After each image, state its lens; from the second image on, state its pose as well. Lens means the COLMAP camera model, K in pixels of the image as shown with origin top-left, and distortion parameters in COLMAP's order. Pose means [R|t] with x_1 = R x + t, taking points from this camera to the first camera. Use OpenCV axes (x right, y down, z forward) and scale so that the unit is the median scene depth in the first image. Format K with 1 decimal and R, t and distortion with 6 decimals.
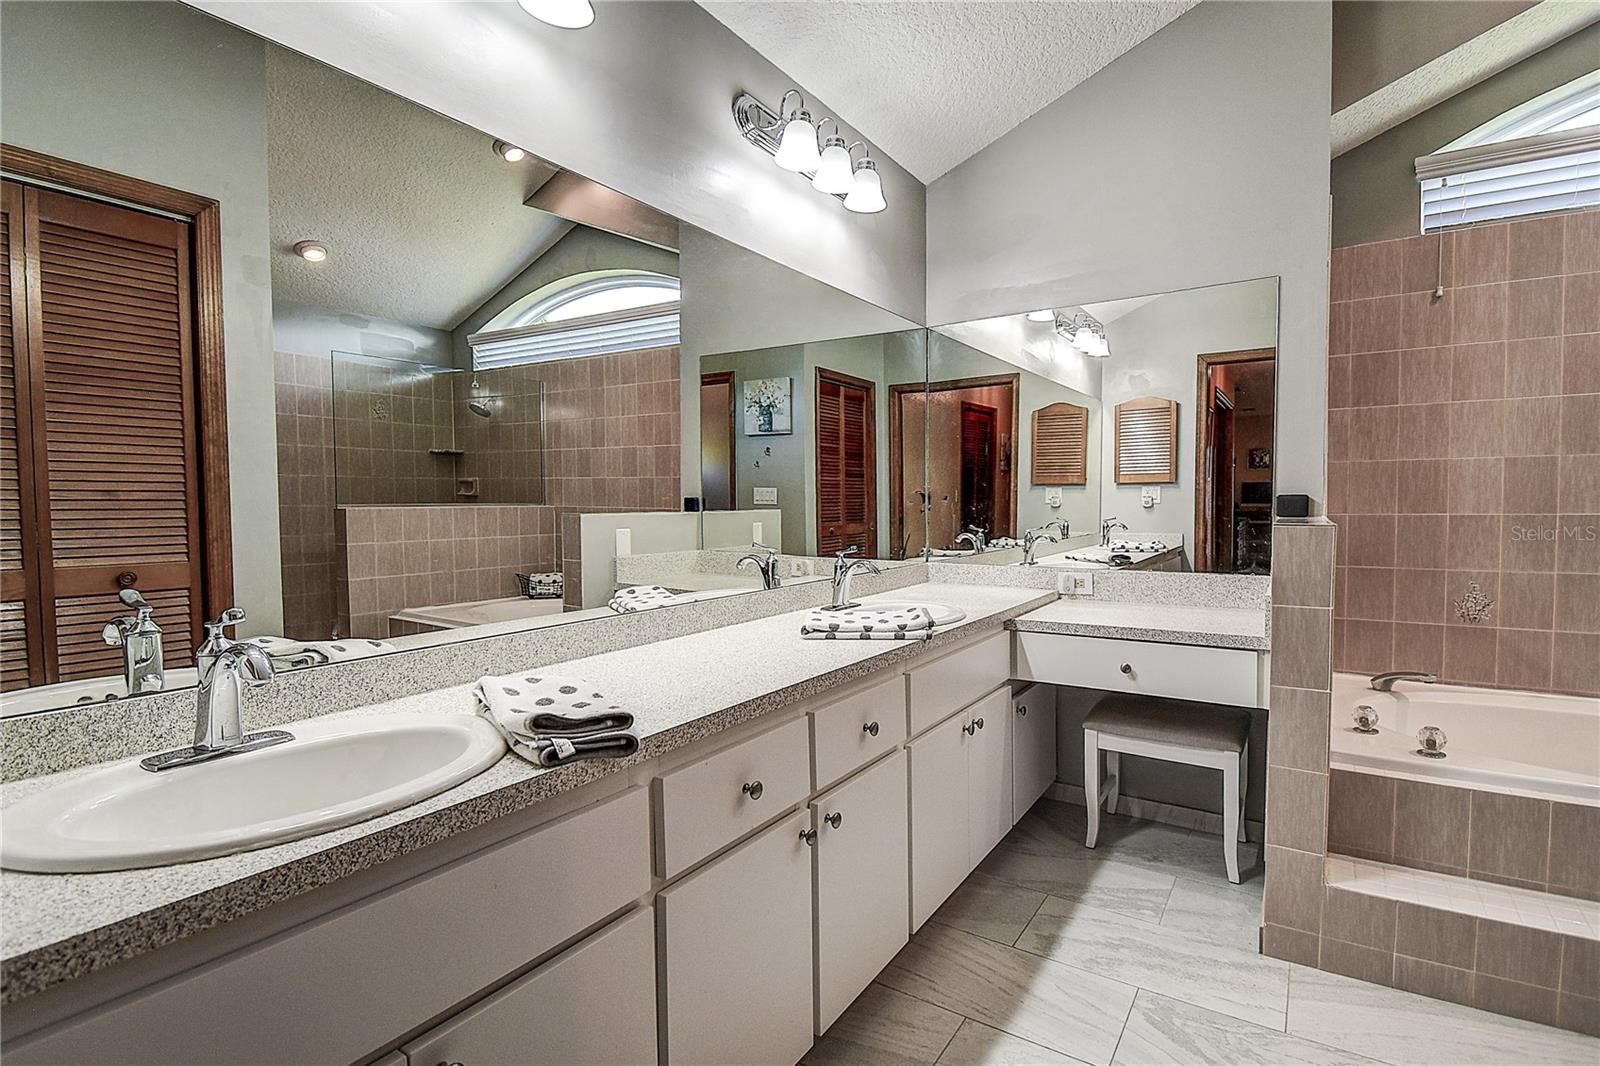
lens RADIAL K [[746.6, 0, 848.7], [0, 746.6, 533.4], [0, 0, 1]] dist [0.035582, -0.027631]
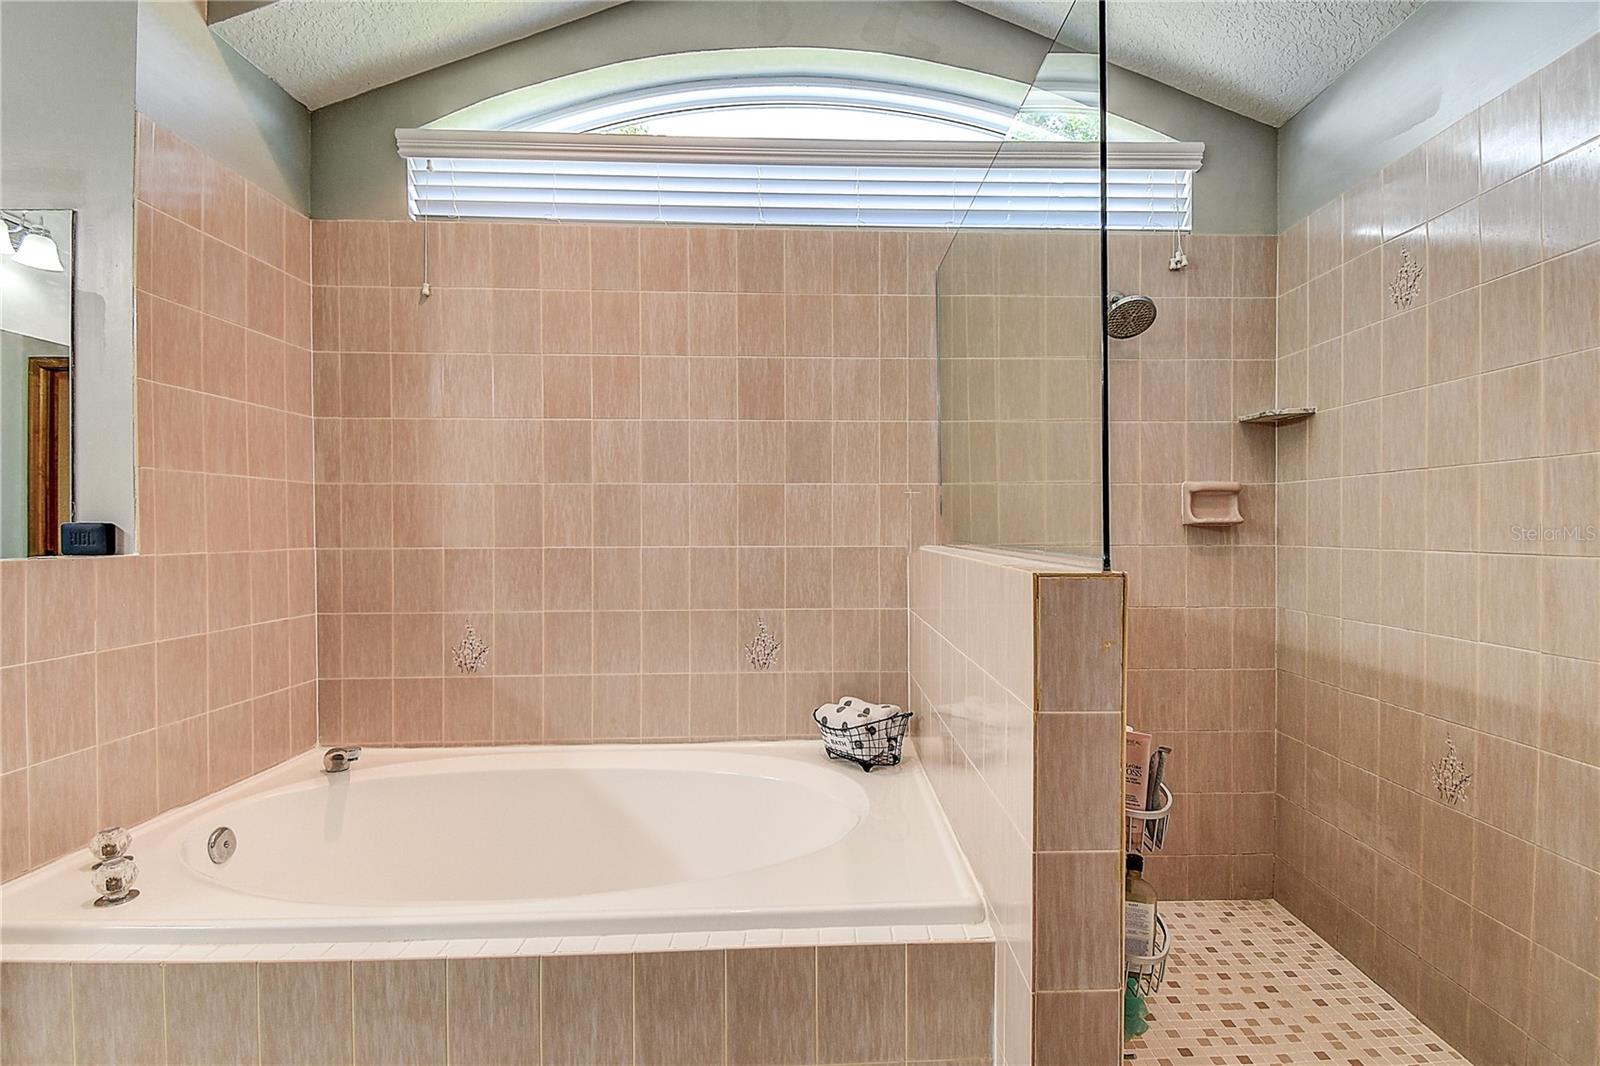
lens RADIAL K [[746.6, 0, 848.7], [0, 746.6, 533.4], [0, 0, 1]] dist [0.035582, -0.027631]
pose [[0.831461, -0.000741, 0.555583, 0.694891], [0.019804, 0.999403, -0.028305, -0.008825], [-0.555231, 0.034537, 0.830979, 0.029106]]
